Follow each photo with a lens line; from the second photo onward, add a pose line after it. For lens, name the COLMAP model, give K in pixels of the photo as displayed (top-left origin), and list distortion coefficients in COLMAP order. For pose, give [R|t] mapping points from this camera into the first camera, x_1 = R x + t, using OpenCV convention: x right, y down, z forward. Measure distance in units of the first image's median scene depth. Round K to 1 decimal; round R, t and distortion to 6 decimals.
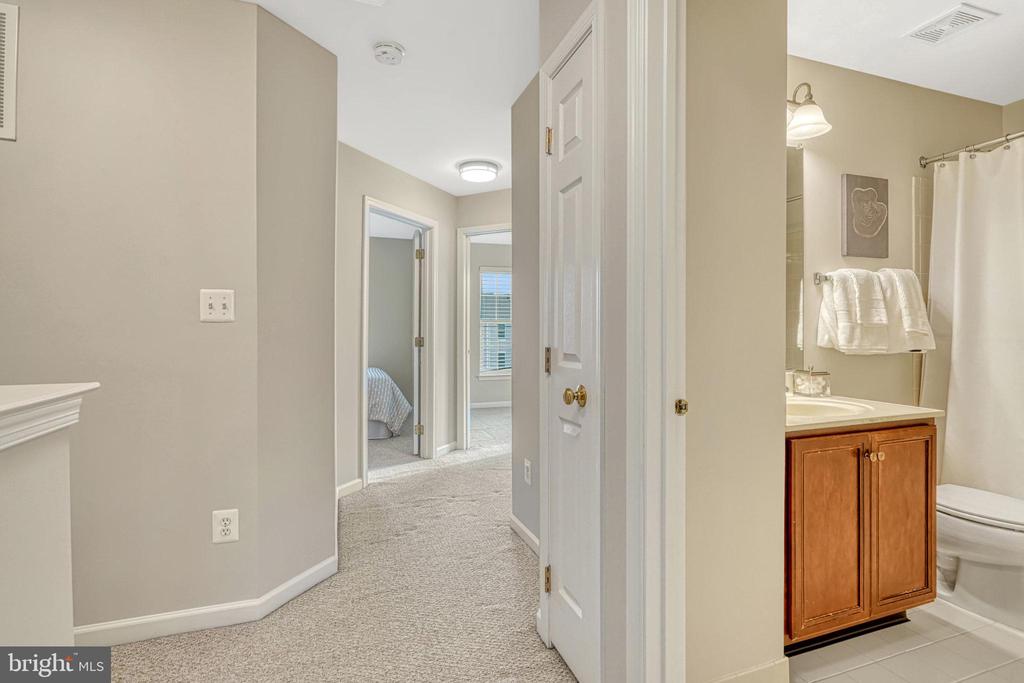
lens RADIAL K [[479.3, 0, 509.2], [0, 479.3, 332.9], [0, 0, 1]] dist [-0.000378, 0.000289]
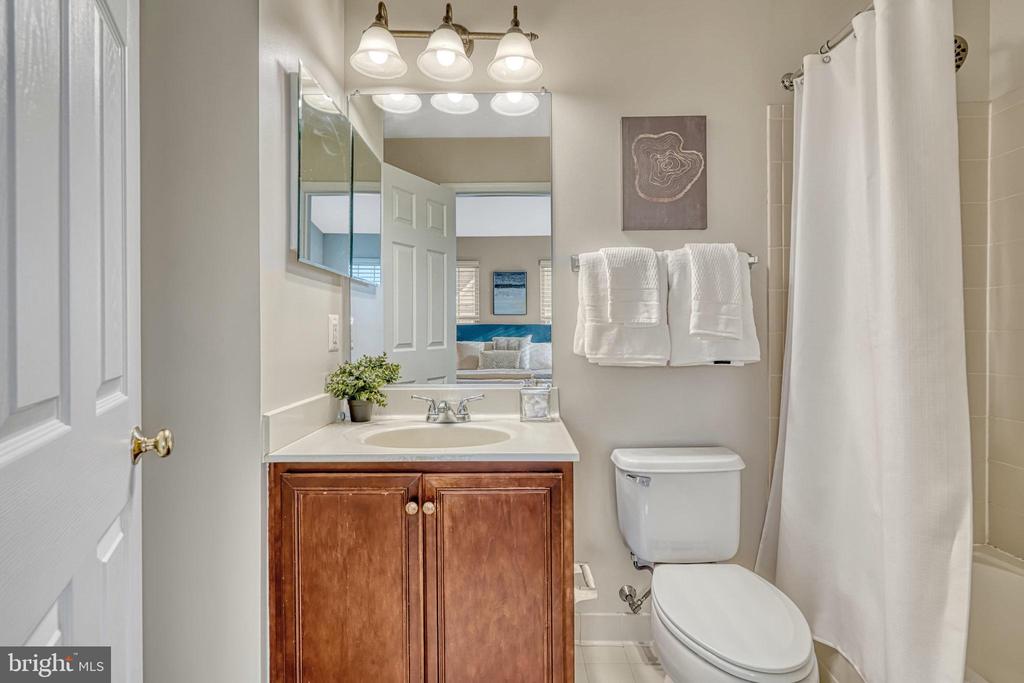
lens RADIAL K [[479.3, 0, 517.1], [0, 479.3, 339.3], [0, 0, 1]] dist [-0.000378, 0.000289]
pose [[0.941961, 0.002921, -0.335710, 0.839690], [0.000144, 0.999959, 0.009105, -0.001757], [0.335722, -0.008625, 0.941921, 0.272494]]
